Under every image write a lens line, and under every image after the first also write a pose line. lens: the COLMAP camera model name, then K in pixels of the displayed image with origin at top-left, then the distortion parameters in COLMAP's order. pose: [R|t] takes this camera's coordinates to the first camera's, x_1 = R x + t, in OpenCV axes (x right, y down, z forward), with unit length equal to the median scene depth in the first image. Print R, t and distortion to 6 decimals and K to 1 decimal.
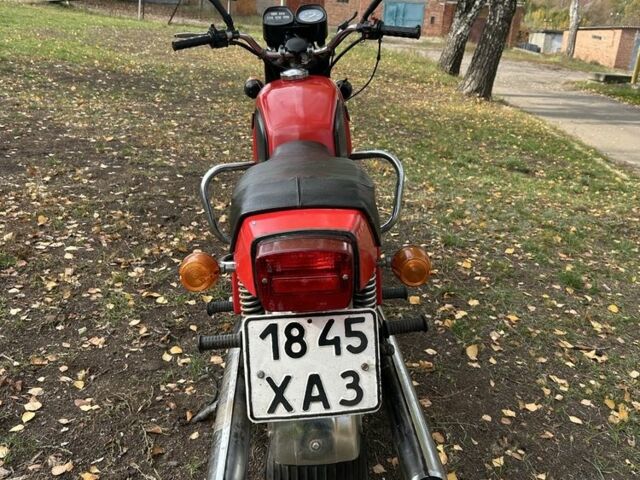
lens RADIAL K [[648.4, 0, 320.0], [0, 648.4, 239.0], [0, 0, 1]] dist [0.007877, 0.000000]
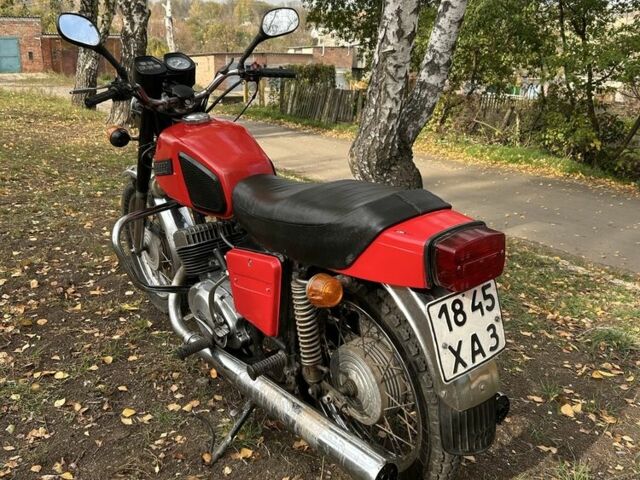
lens RADIAL K [[648.4, 0, 318.1], [0, 648.4, 240.4], [0, 0, 1]] dist [0.007877, 0.000000]
pose [[0.826875, -0.201069, 0.525213, -0.922462], [0.221974, 0.974764, 0.023705, -0.078569], [-0.516725, 0.096983, 0.850641, 0.021990]]
